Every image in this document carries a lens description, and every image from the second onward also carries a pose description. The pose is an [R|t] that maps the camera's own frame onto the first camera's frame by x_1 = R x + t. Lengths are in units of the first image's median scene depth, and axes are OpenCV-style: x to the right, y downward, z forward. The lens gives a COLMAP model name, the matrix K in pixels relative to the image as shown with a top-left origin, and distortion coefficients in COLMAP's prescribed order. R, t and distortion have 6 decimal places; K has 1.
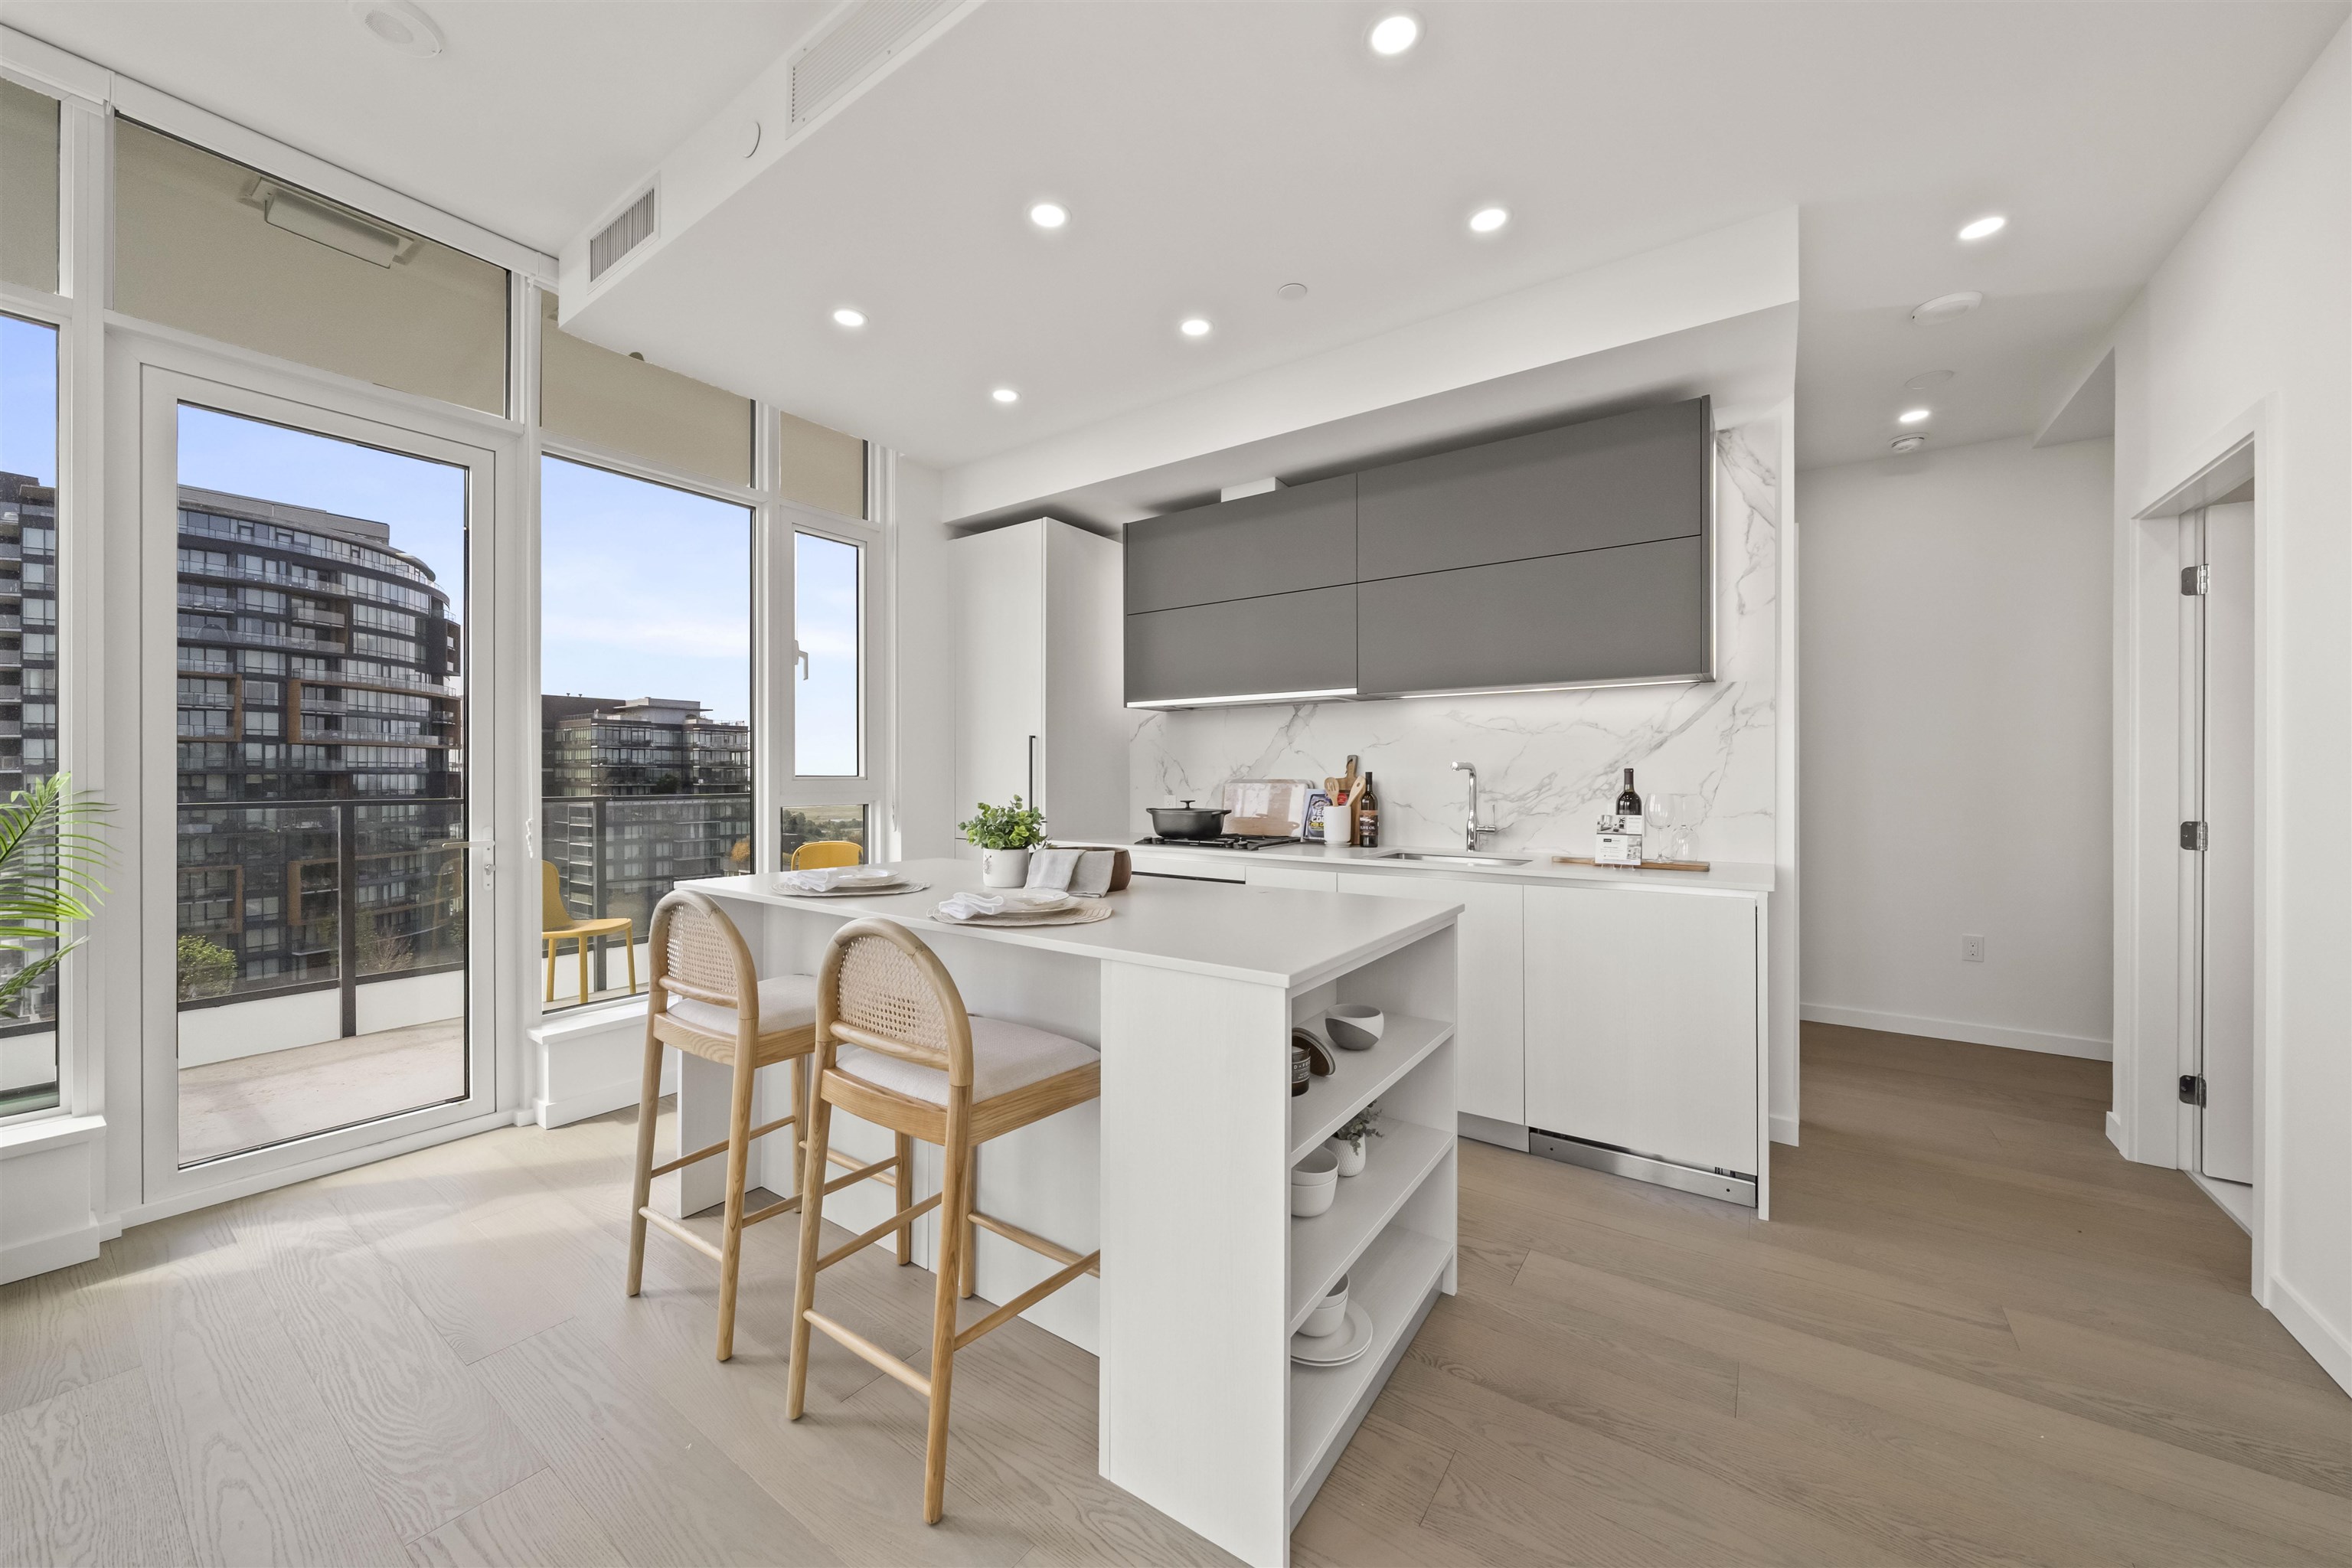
lens RADIAL K [[872.7, 0, 1180.3], [0, 872.7, 778.0], [0, 0, 1]] dist [-0.001824, -0.000367]
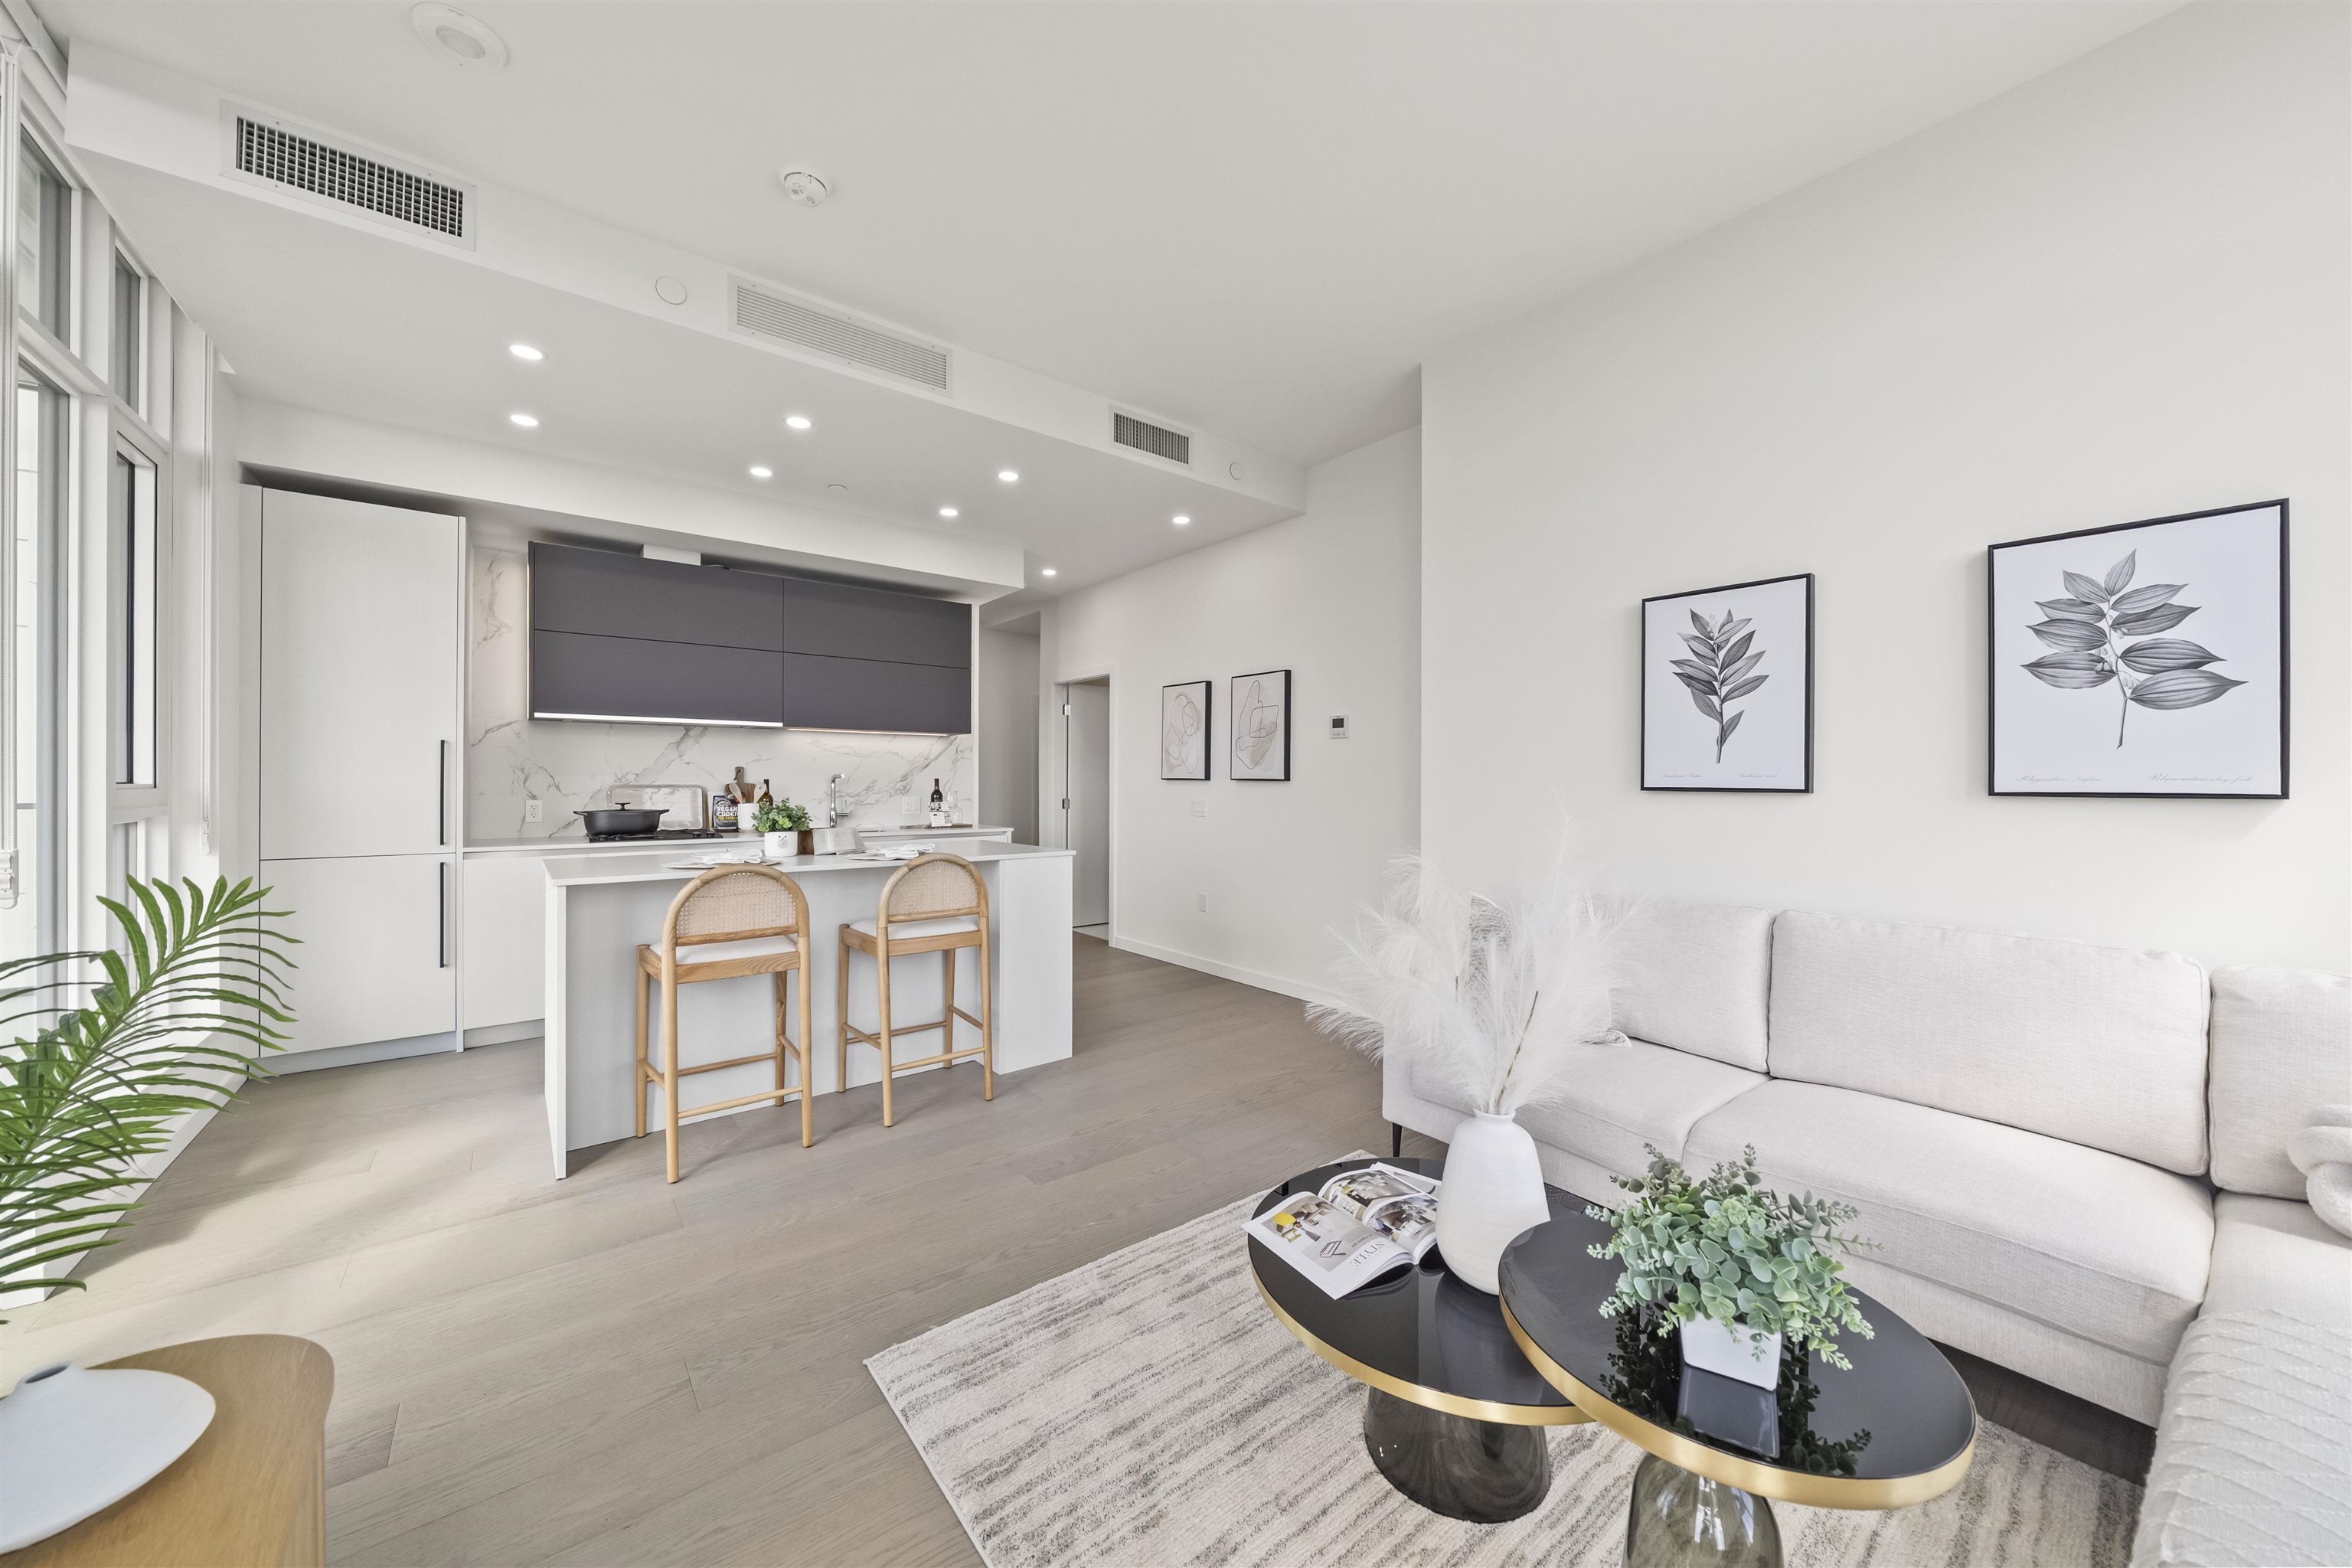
lens RADIAL K [[802.2, 0, 1155.0], [0, 802.2, 788.8], [0, 0, 1]] dist [-0.004077, -0.000154]
pose [[0.301180, -0.009553, 0.953520, -0.829948], [0.001345, 0.999953, 0.009594, -0.003023], [-0.953566, -0.001607, 0.301179, -0.016723]]
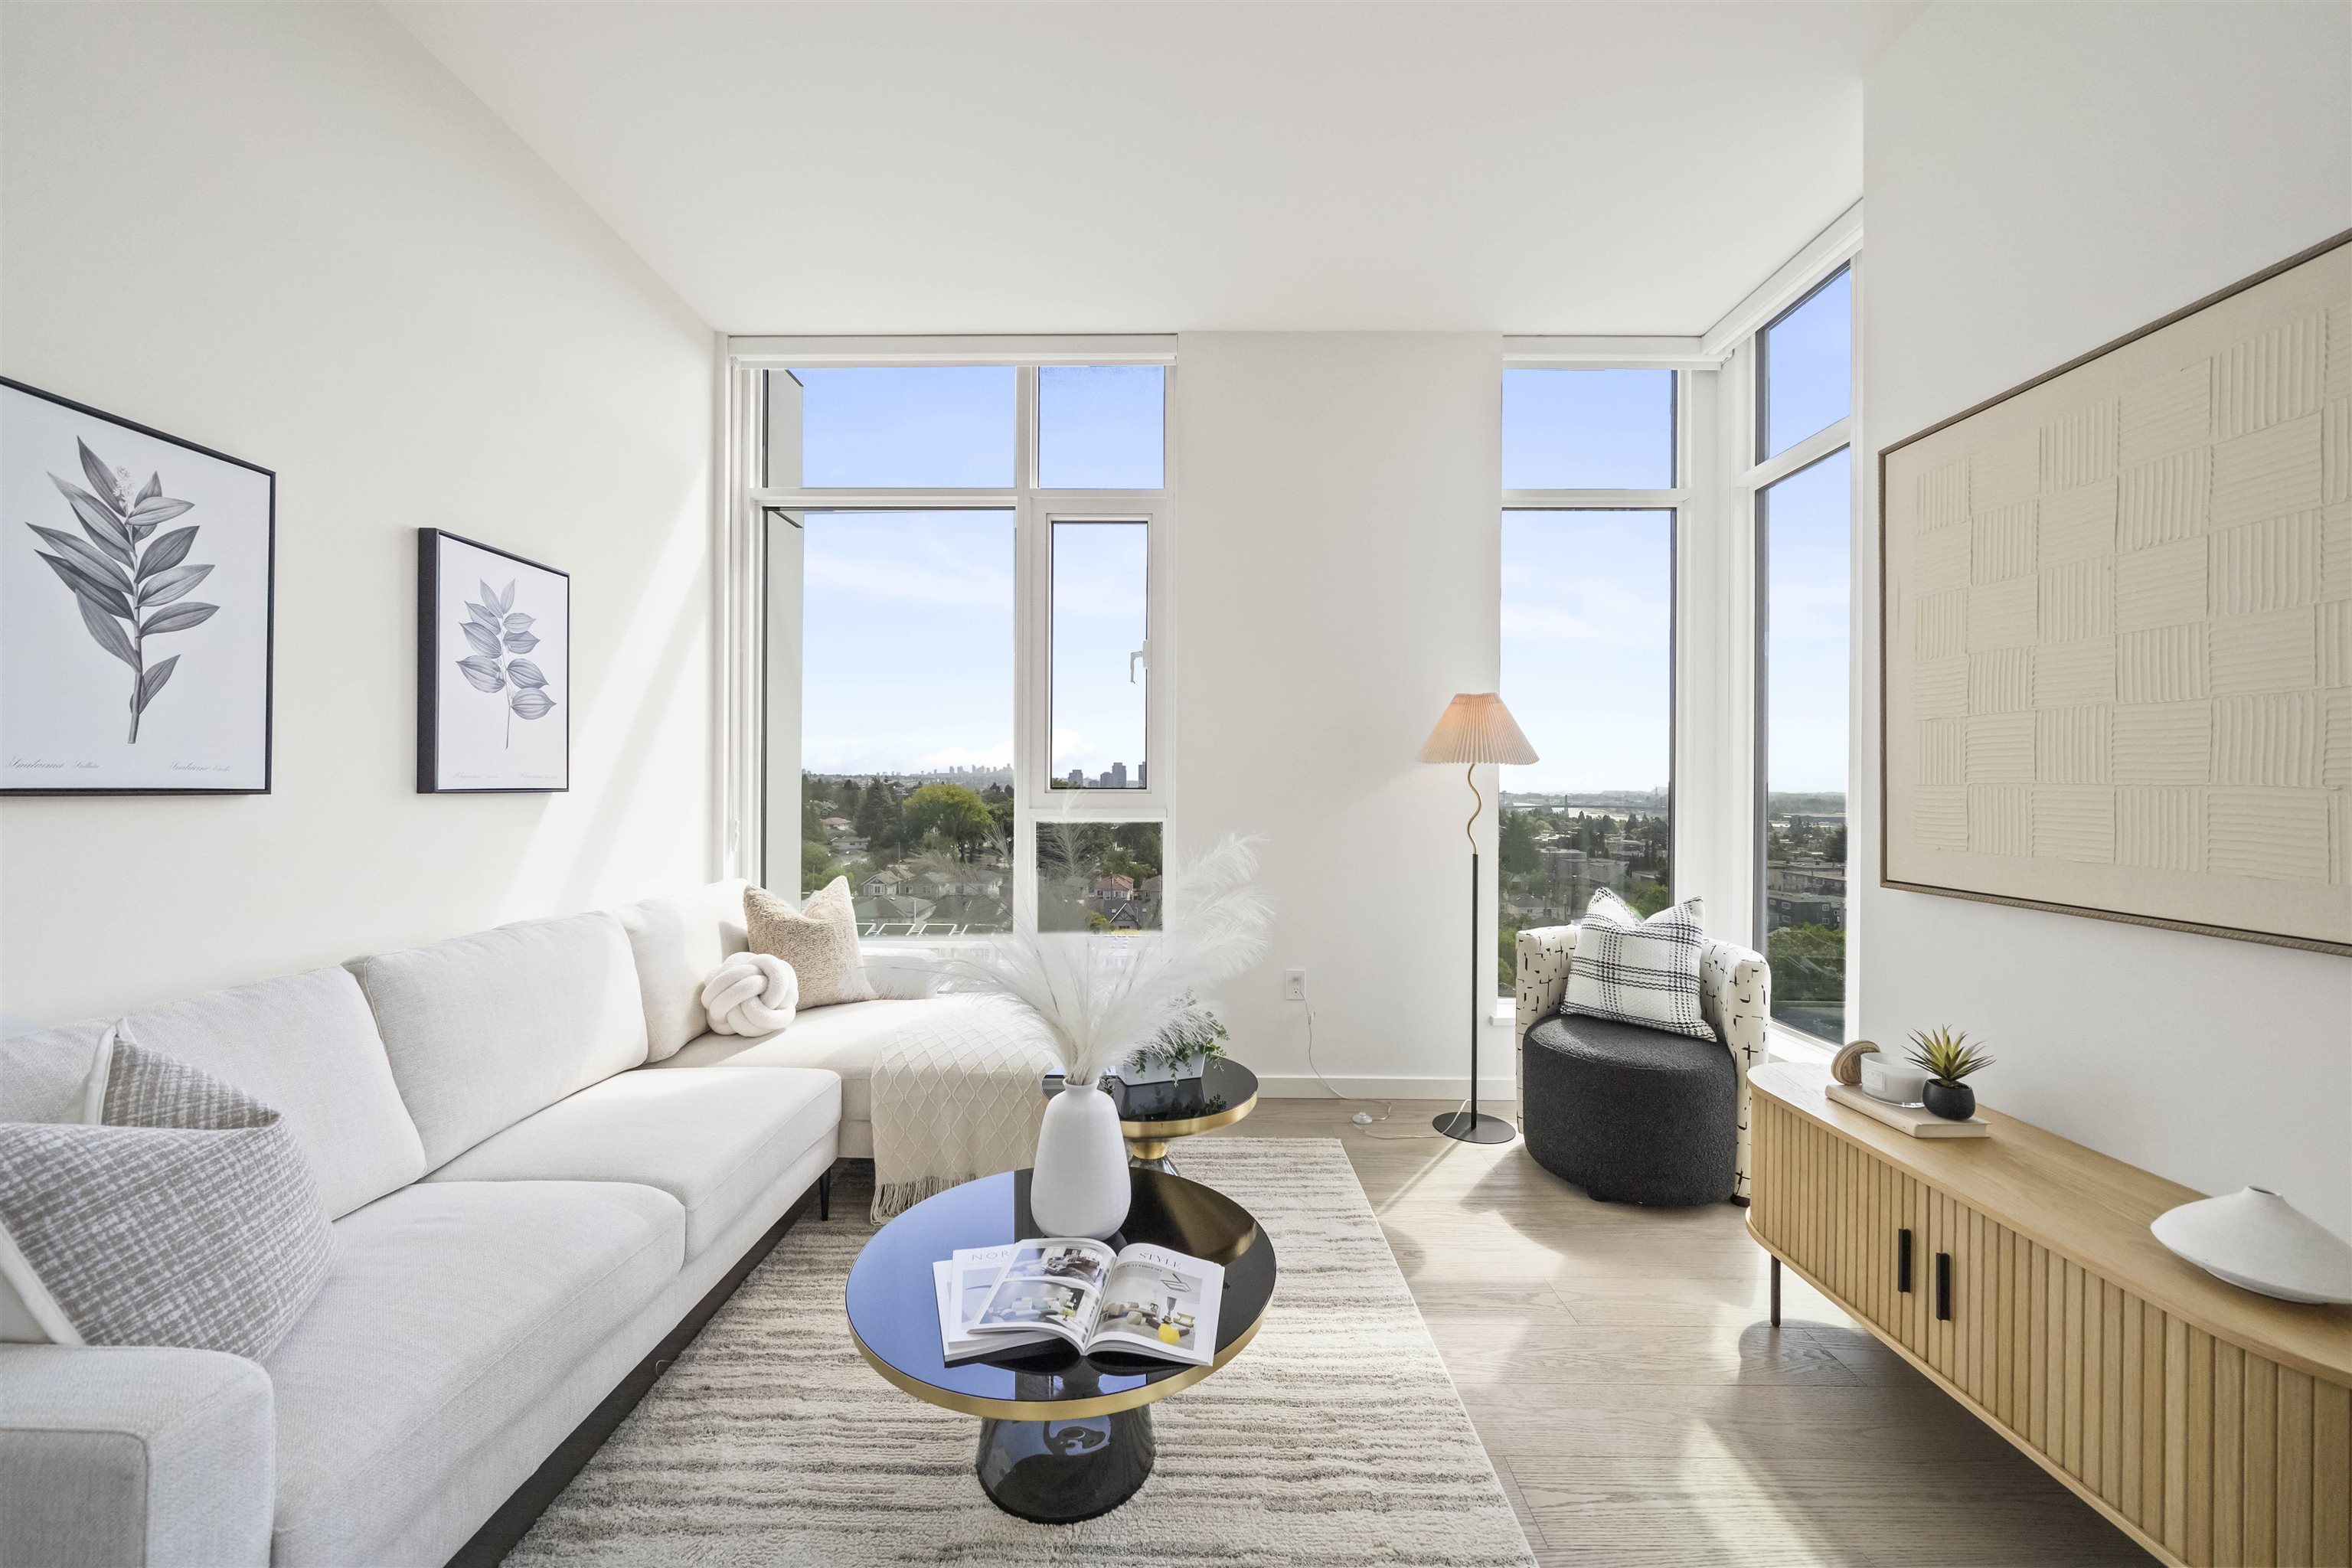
lens RADIAL K [[872.7, 0, 1172.8], [0, 872.7, 782.1], [0, 0, 1]] dist [-0.001824, -0.000367]
pose [[-0.815319, -0.006010, -0.578981, -0.238185], [-0.008135, 0.999966, 0.001076, -0.003820], [0.578955, 0.005587, -0.815340, 0.319670]]
